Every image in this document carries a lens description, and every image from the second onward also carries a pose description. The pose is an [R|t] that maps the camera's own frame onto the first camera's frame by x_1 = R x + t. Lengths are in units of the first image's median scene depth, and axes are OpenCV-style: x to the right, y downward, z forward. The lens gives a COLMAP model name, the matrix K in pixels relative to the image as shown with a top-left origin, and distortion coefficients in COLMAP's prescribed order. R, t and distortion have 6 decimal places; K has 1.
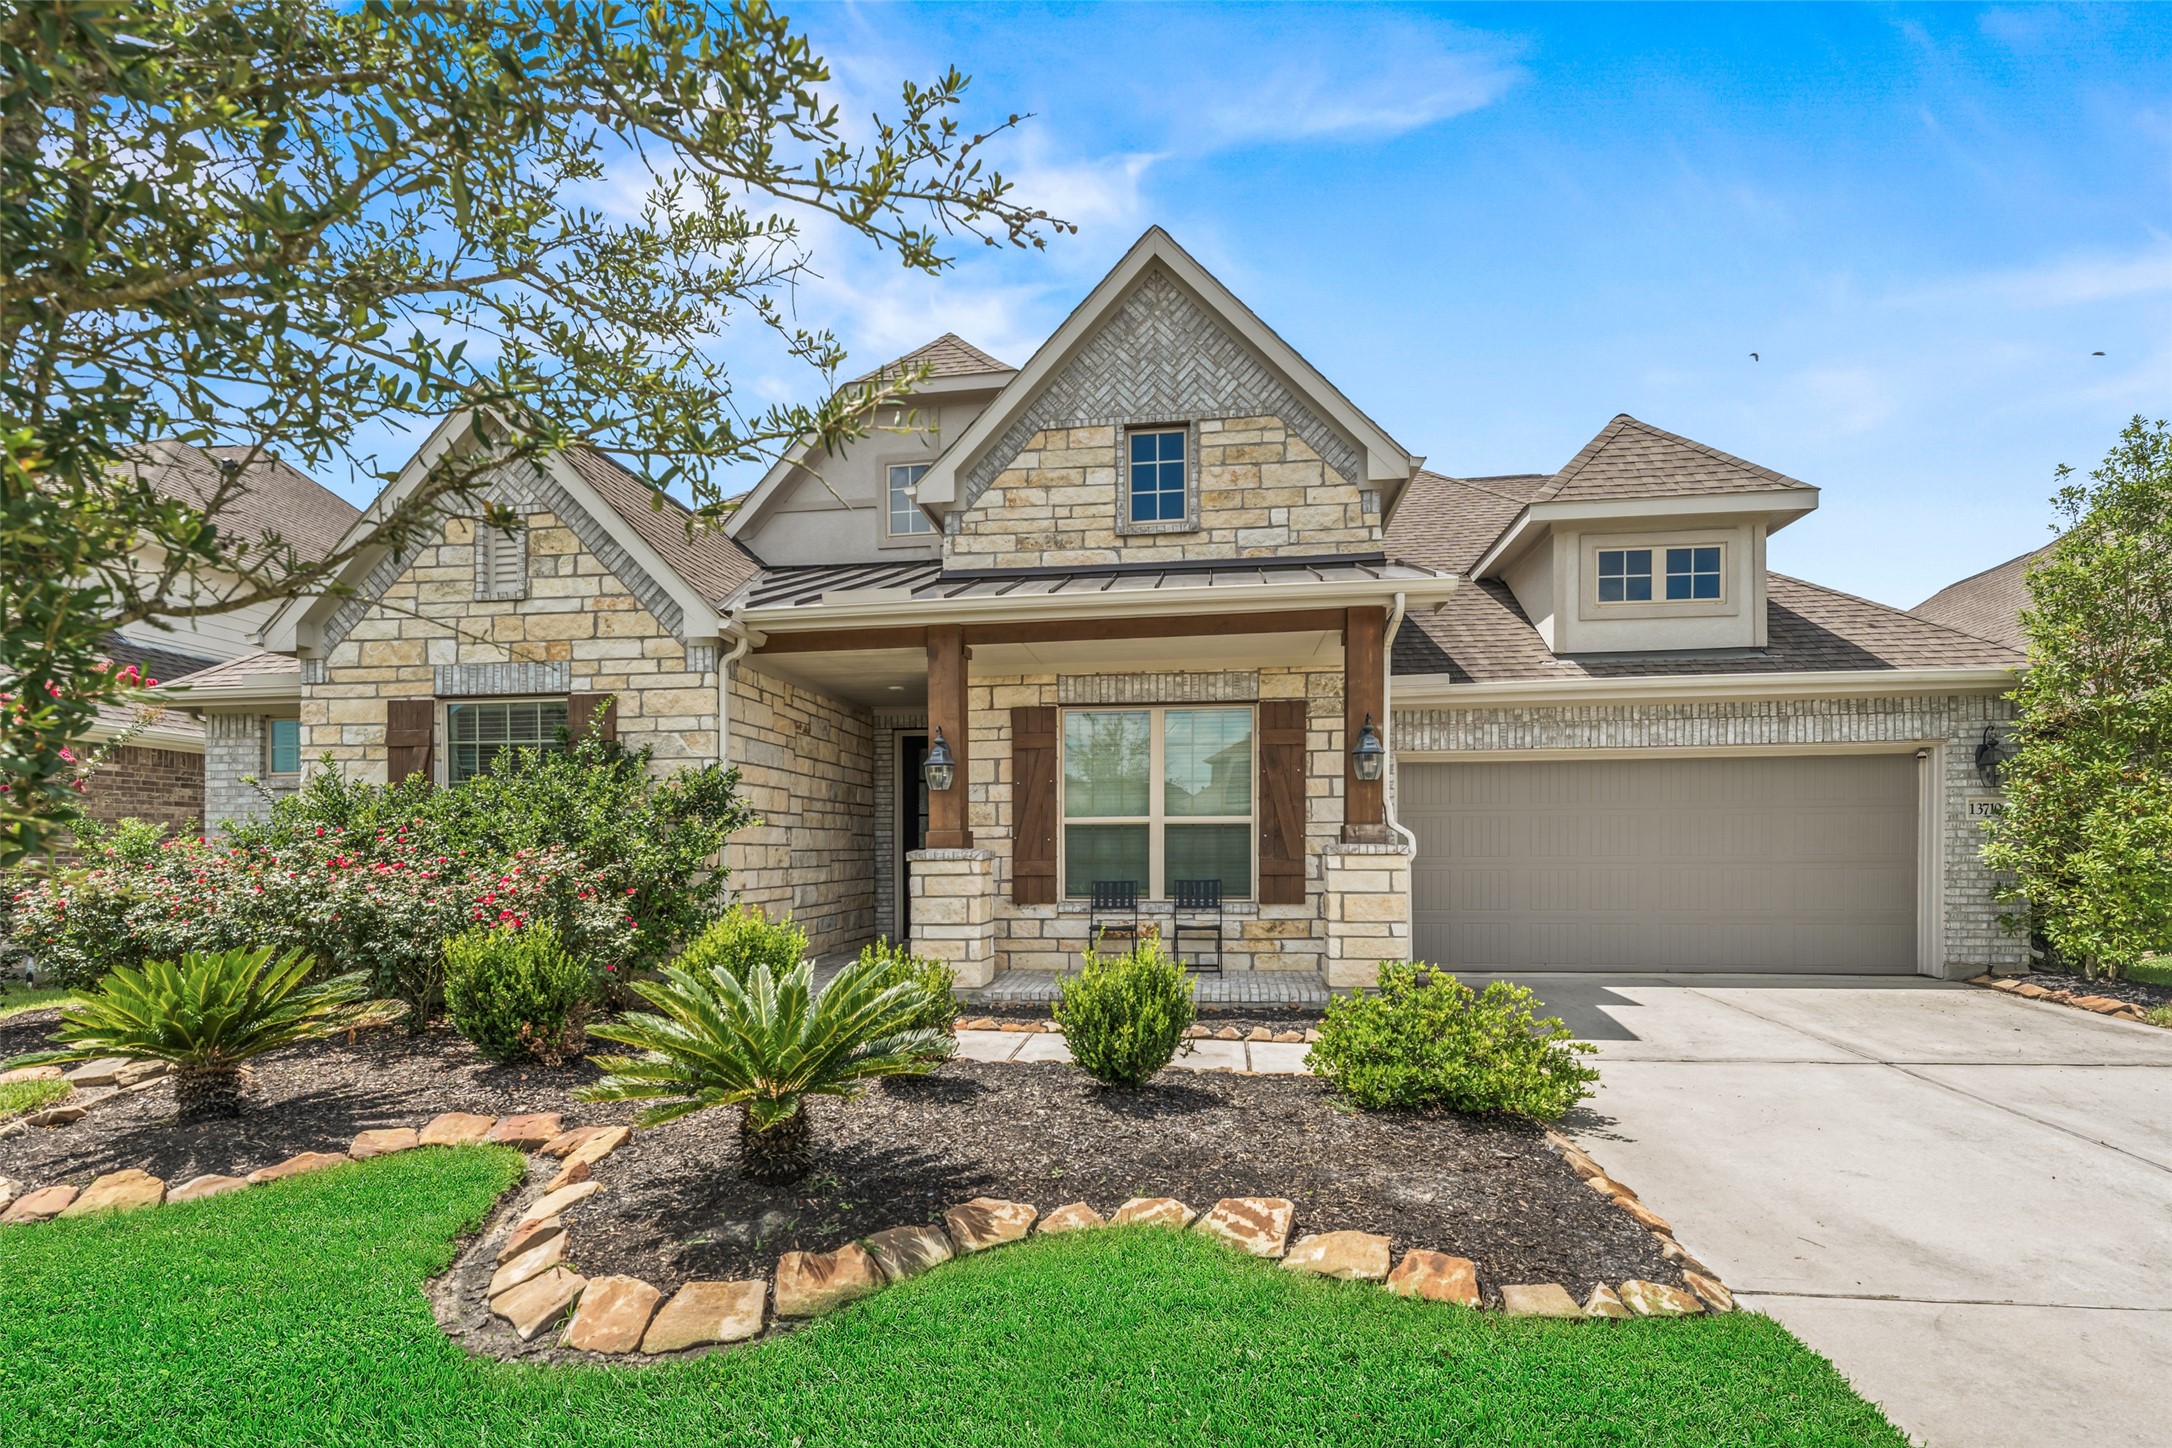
lens RADIAL K [[1004.7, 0, 1087.6], [0, 1004.7, 770.0], [0, 0, 1]] dist [0.003626, -0.000977]
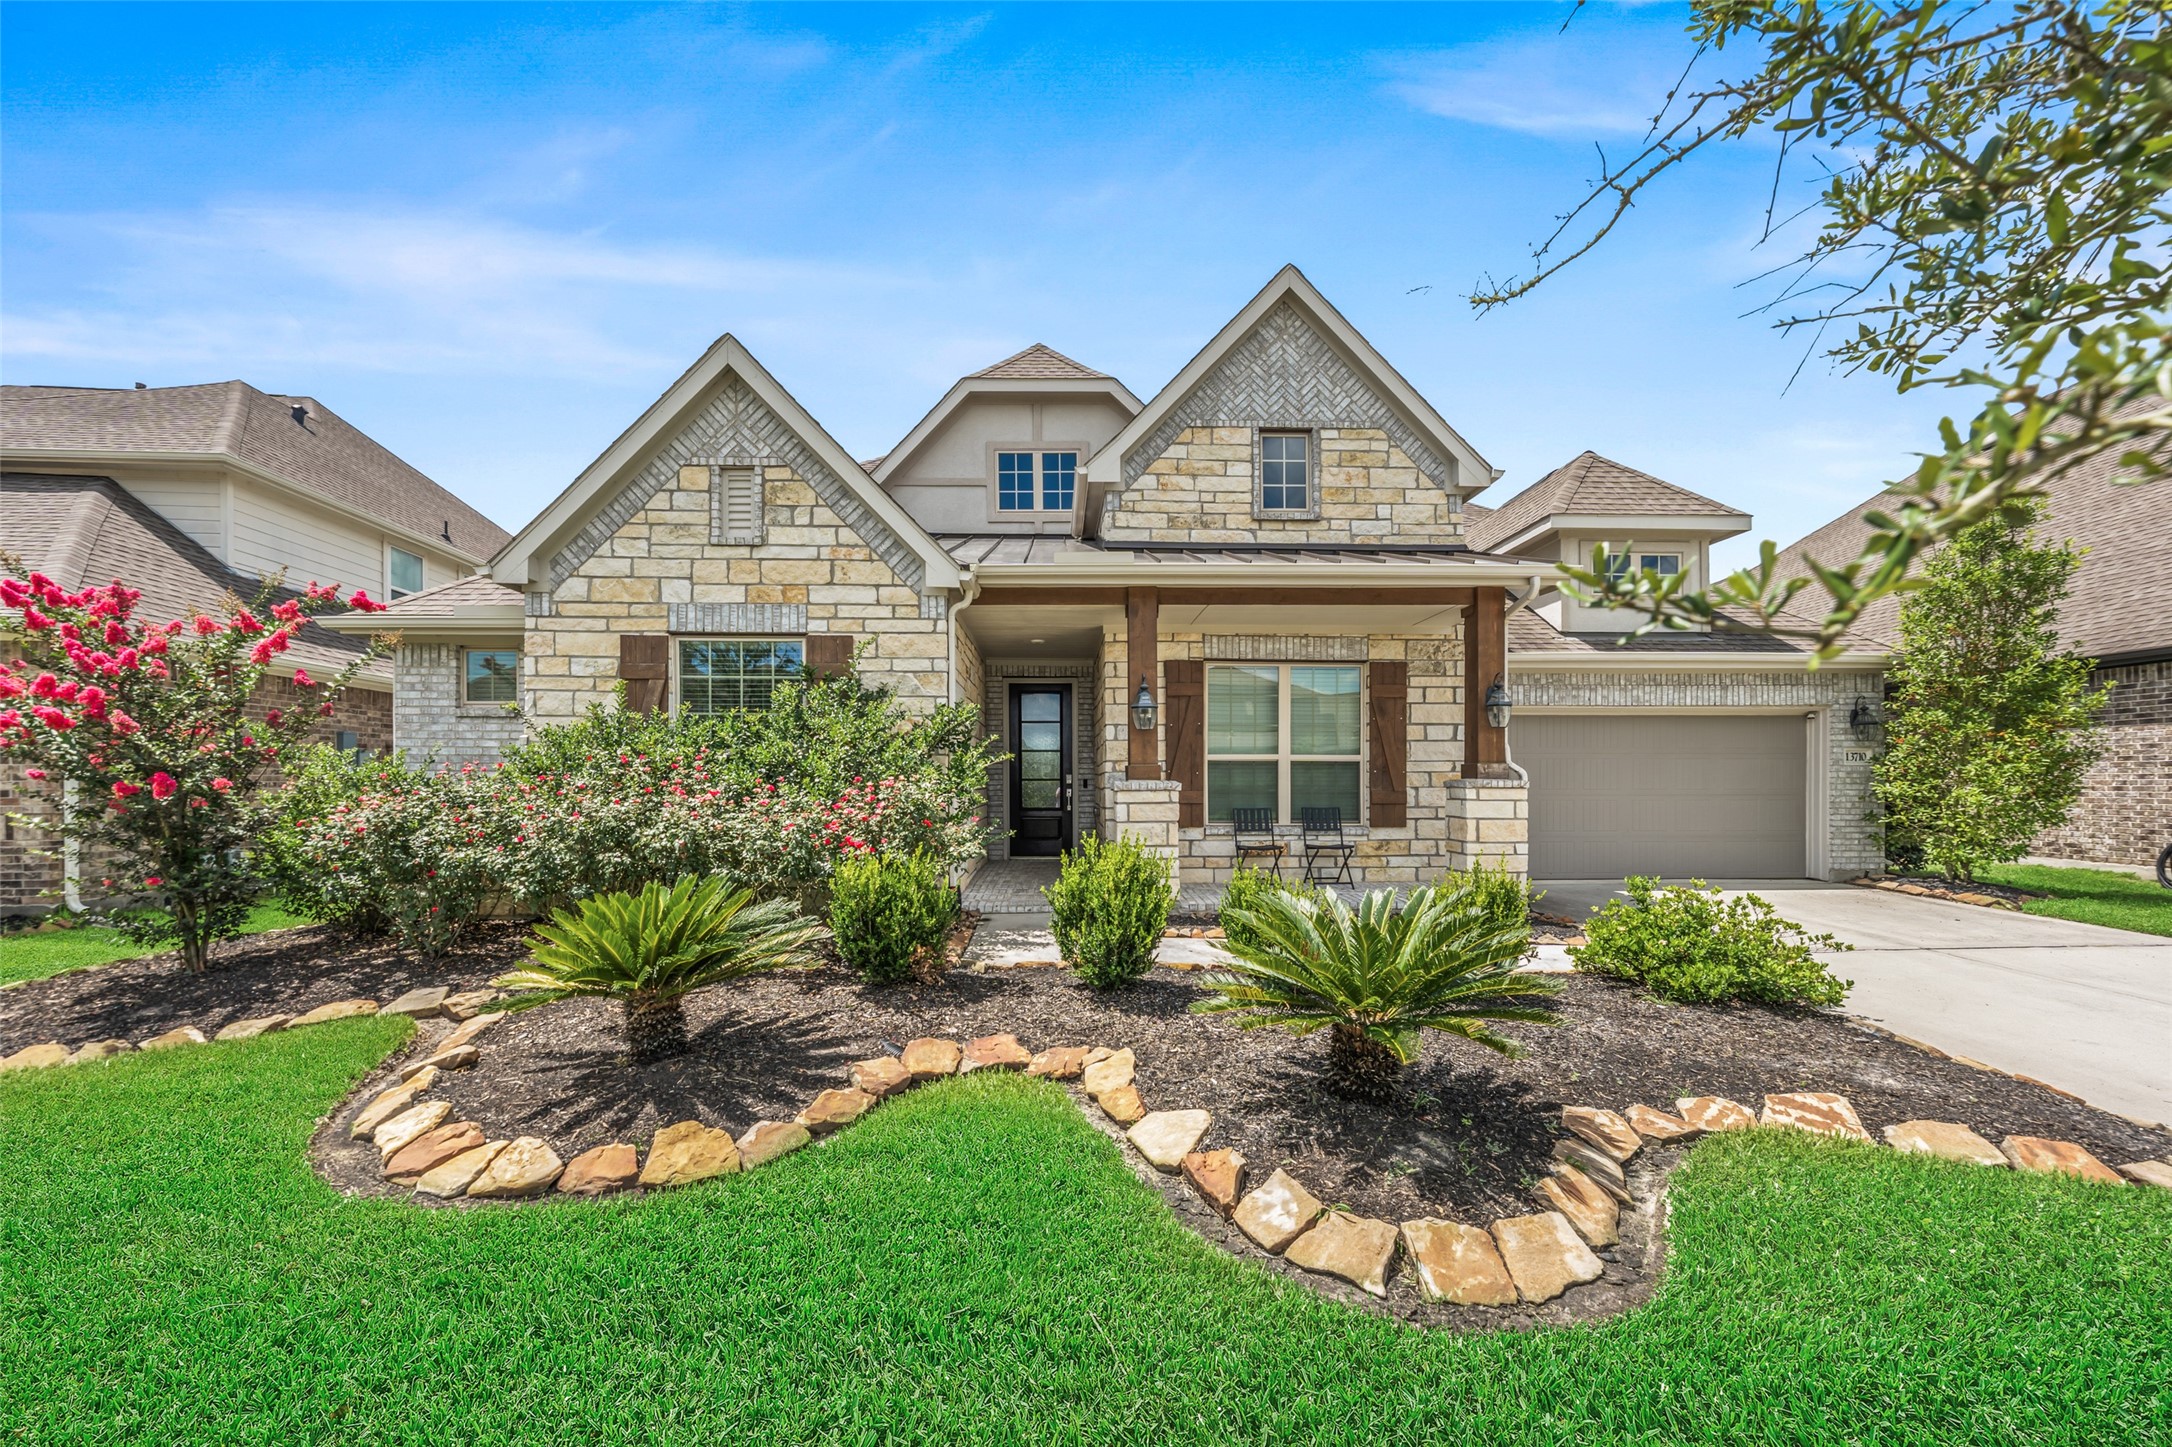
lens RADIAL K [[794.6, 0, 1094.4], [0, 794.6, 719.3], [0, 0, 1]] dist [-0.000697, -0.000338]
pose [[0.987764, 0.019720, 0.154707, -0.312195], [-0.020094, 0.999798, 0.000848, 0.007819], [-0.154659, -0.003946, 0.987960, 0.097927]]
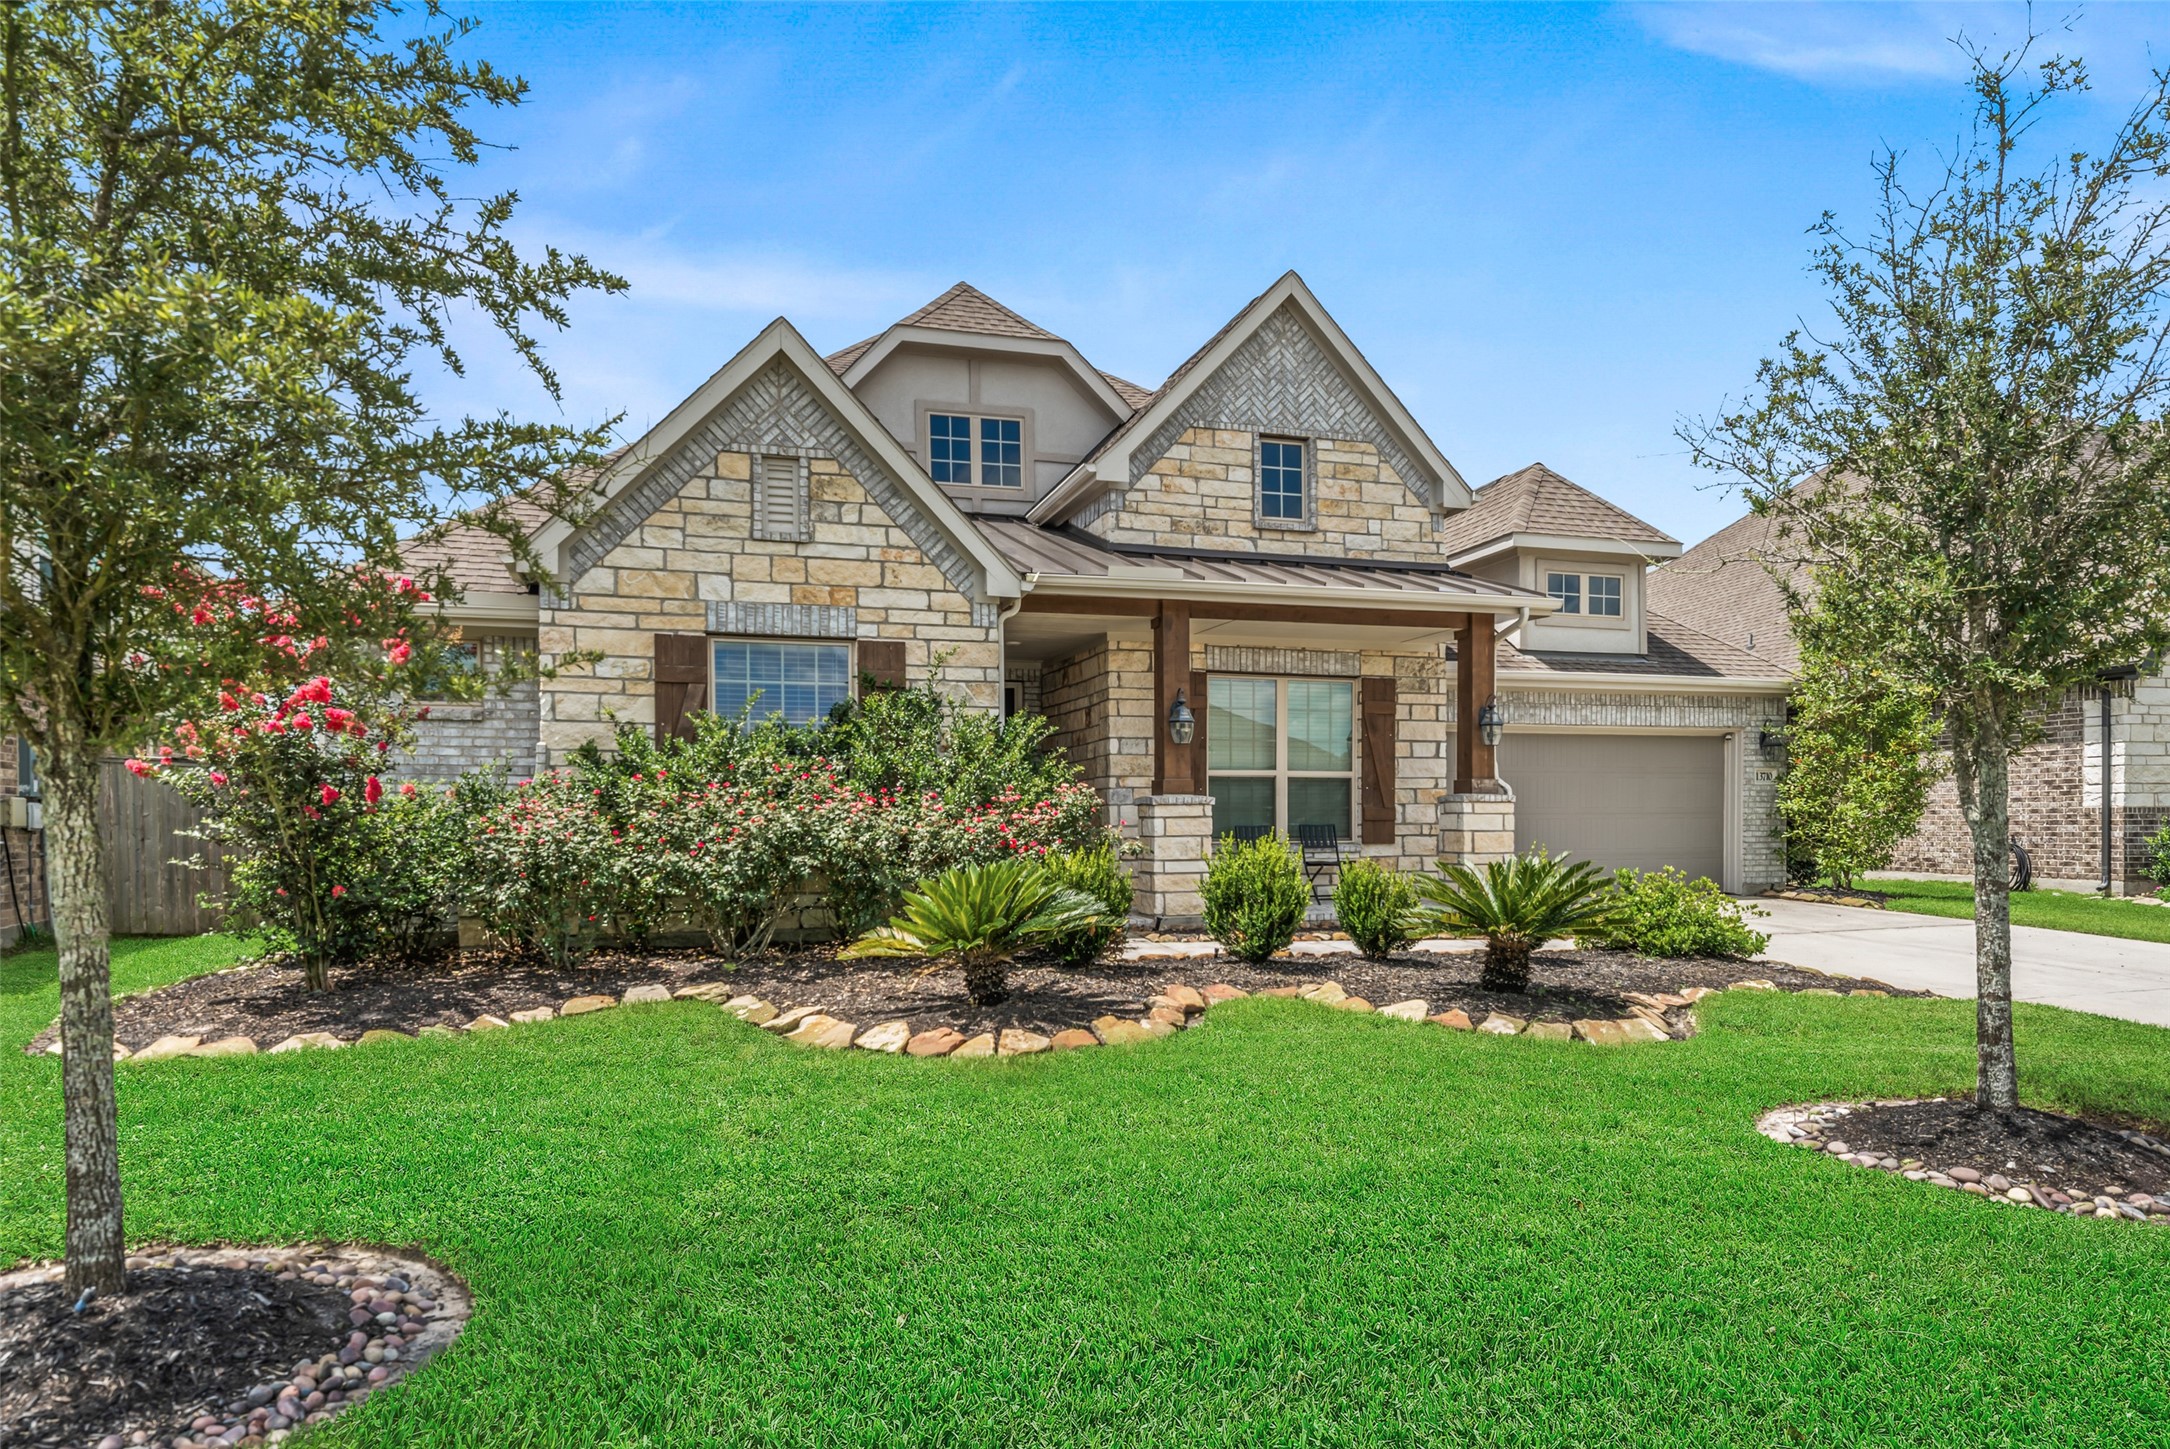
lens RADIAL K [[1200.0, 0, 1086.4], [0, 1200.0, 707.0], [0, 0, 1]] dist [0.007725, 0.000751]
pose [[0.914498, 0.040465, 0.402562, -0.727120], [-0.034657, 0.999164, -0.021705, 0.010622], [-0.403104, 0.005898, 0.915135, -0.197156]]
